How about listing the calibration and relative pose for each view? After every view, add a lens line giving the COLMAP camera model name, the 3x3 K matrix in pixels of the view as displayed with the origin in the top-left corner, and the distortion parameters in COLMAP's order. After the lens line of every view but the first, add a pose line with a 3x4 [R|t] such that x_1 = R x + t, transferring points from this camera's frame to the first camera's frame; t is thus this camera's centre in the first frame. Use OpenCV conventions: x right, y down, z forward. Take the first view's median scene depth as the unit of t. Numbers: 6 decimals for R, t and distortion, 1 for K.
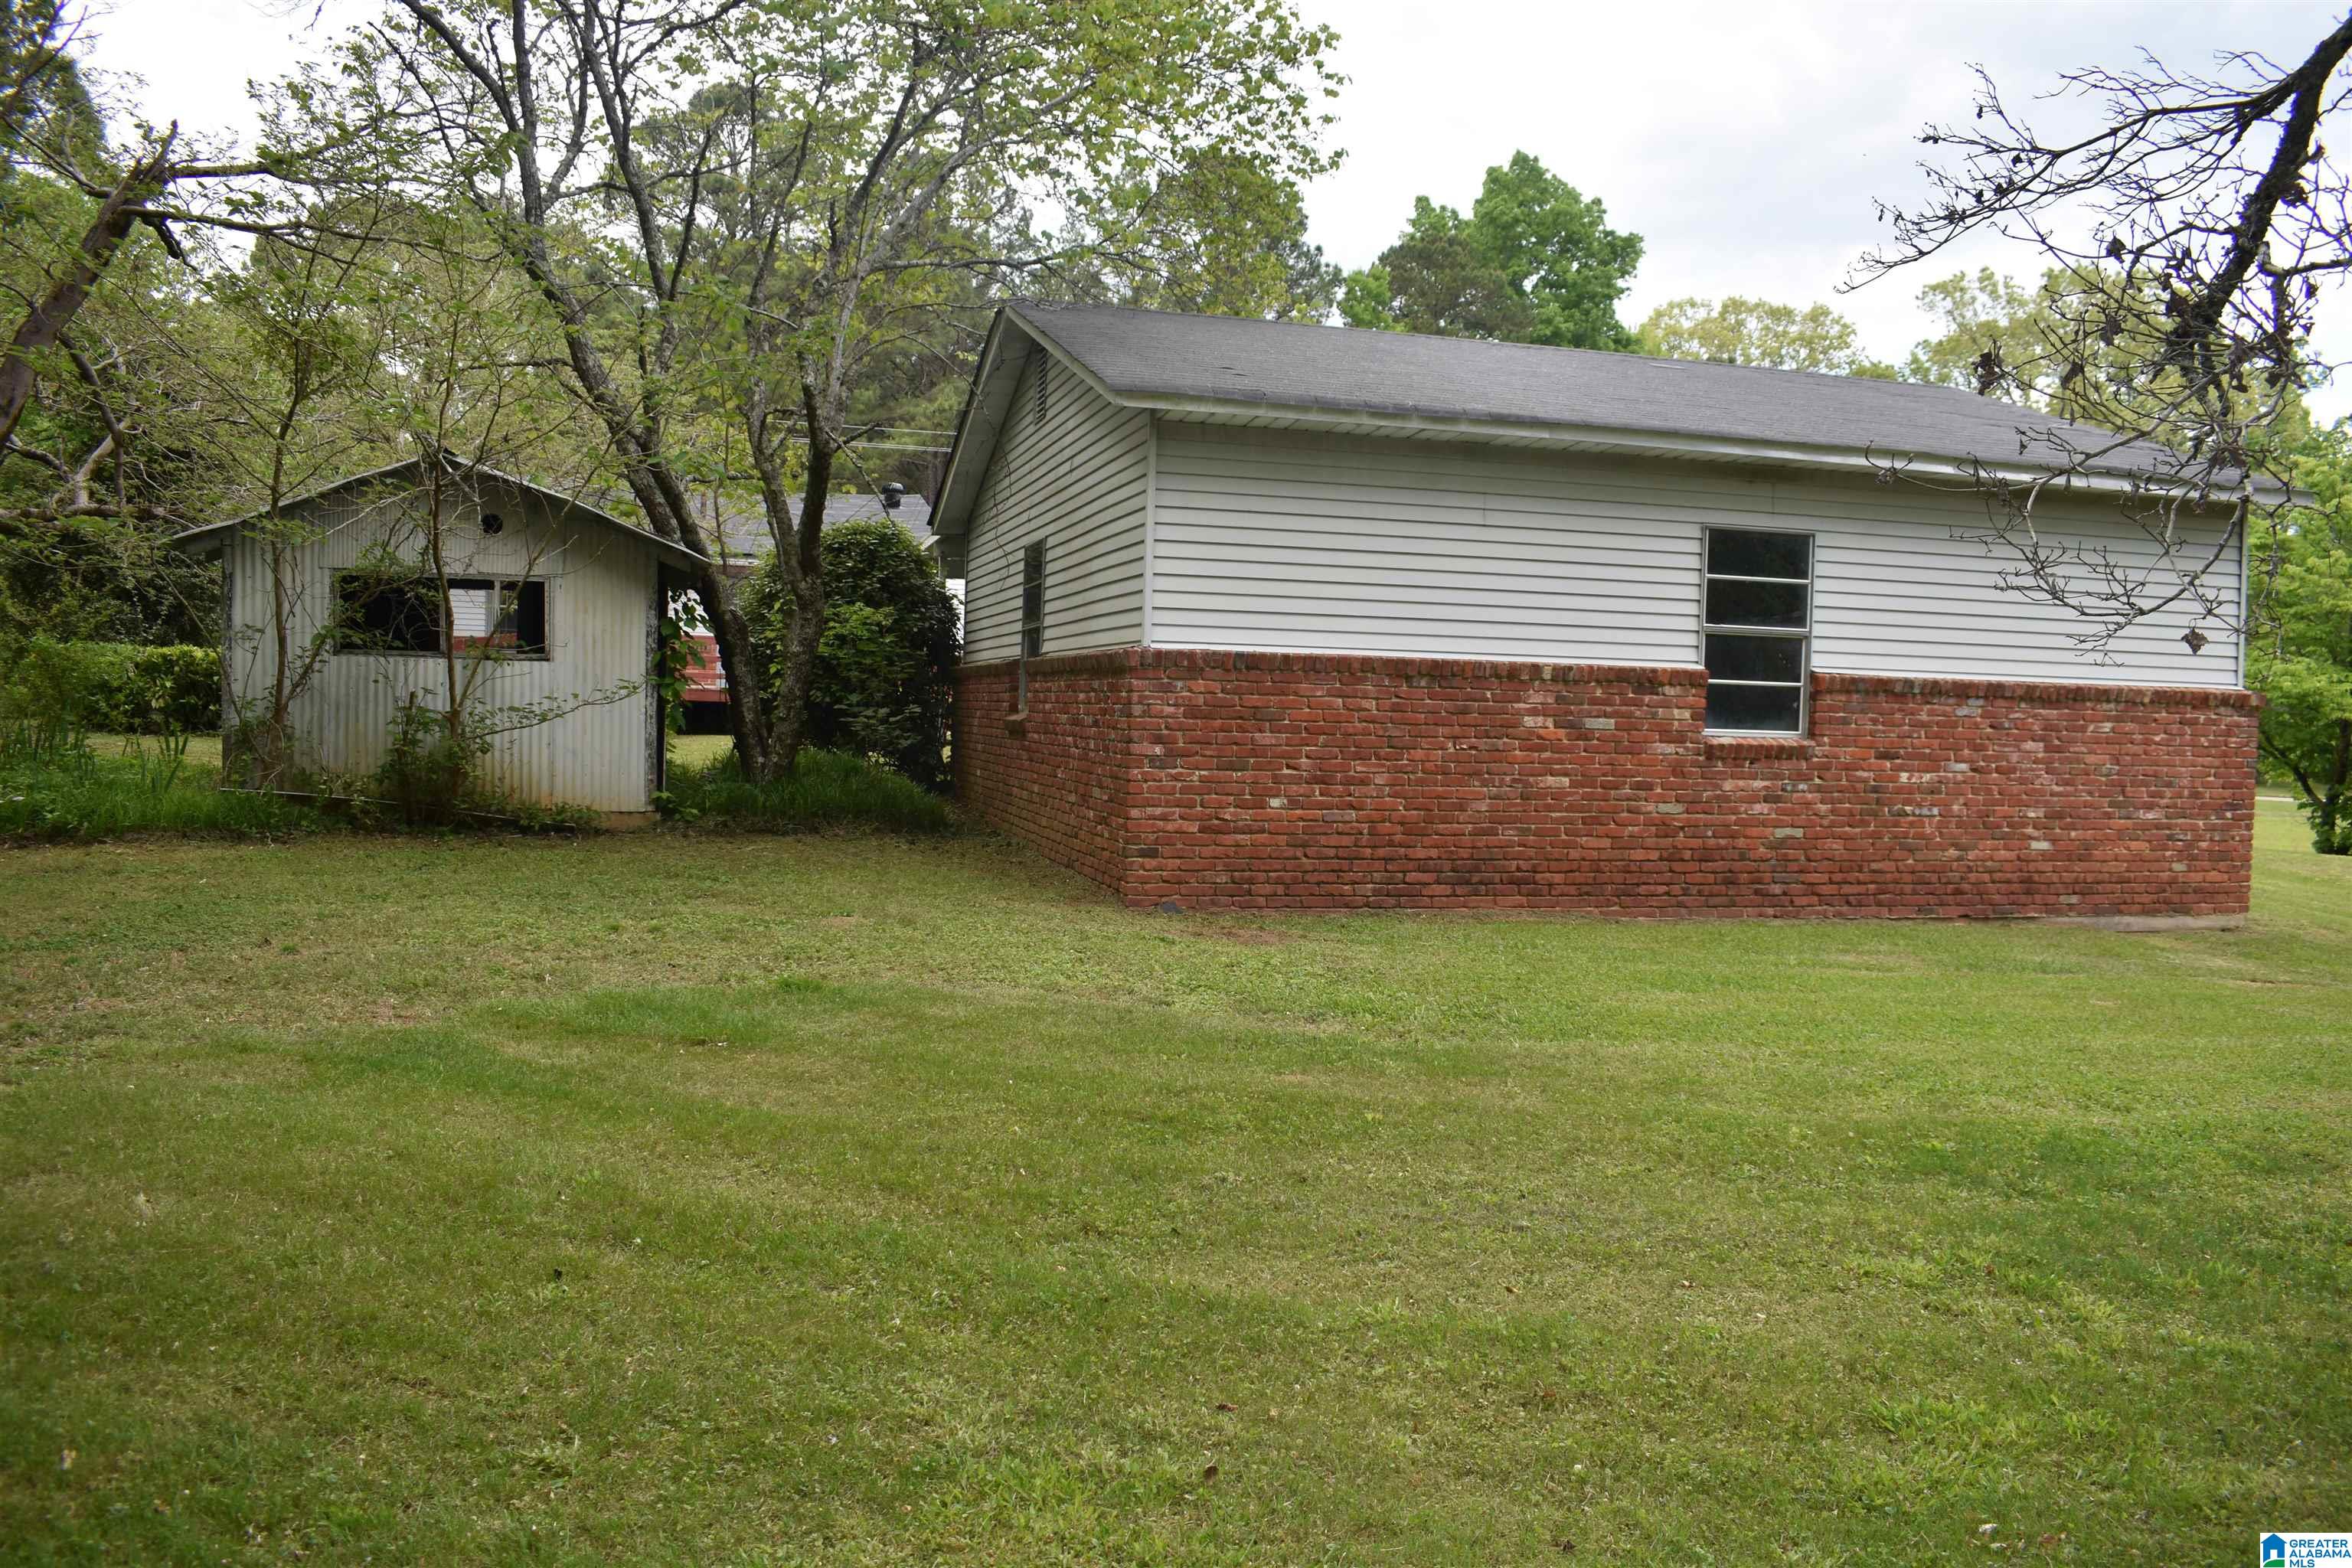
lens RADIAL K [[1825.7, 0, 1186.8], [0, 1825.7, 778.4], [0, 0, 1]] dist [-0.098140, 0.020676]
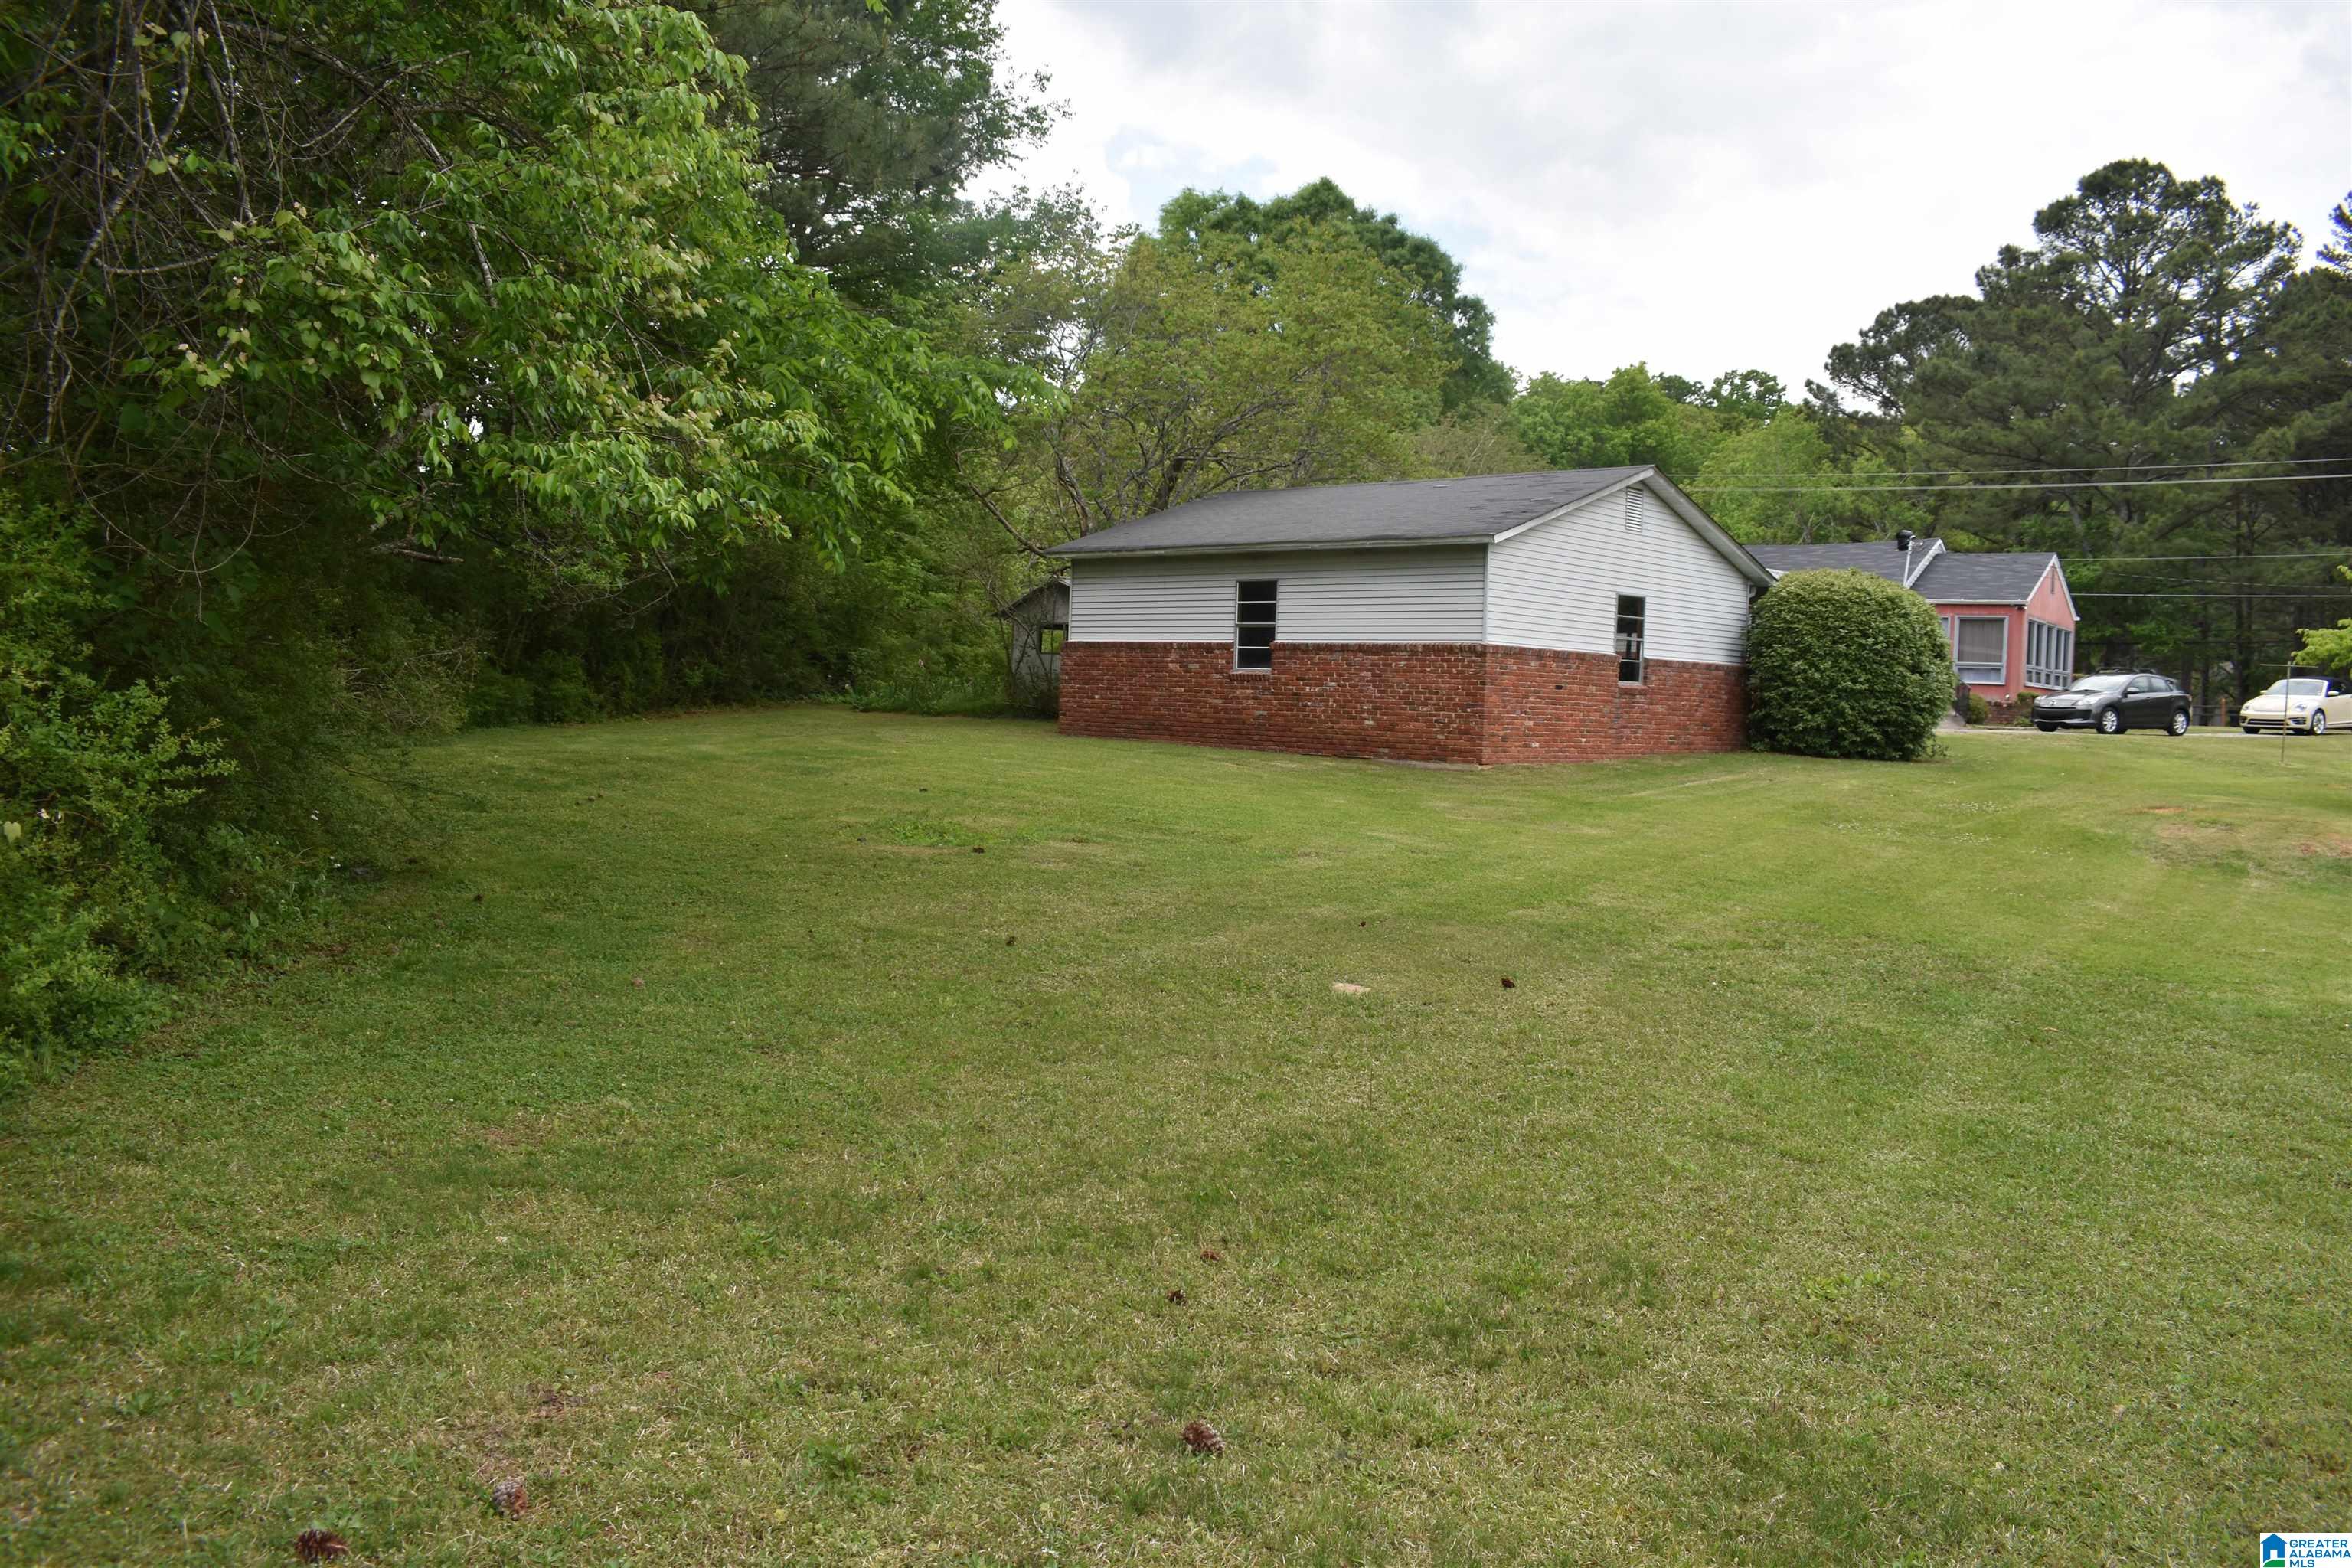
lens RADIAL K [[1825.7, 0, 1175.9], [0, 1825.7, 779.7], [0, 0, 1]] dist [-0.098140, 0.020676]
pose [[0.529053, 0.032016, -0.847985, 0.845022], [-0.046517, 0.998880, 0.008692, 0.037624], [0.847313, 0.034847, 0.529950, -0.115513]]
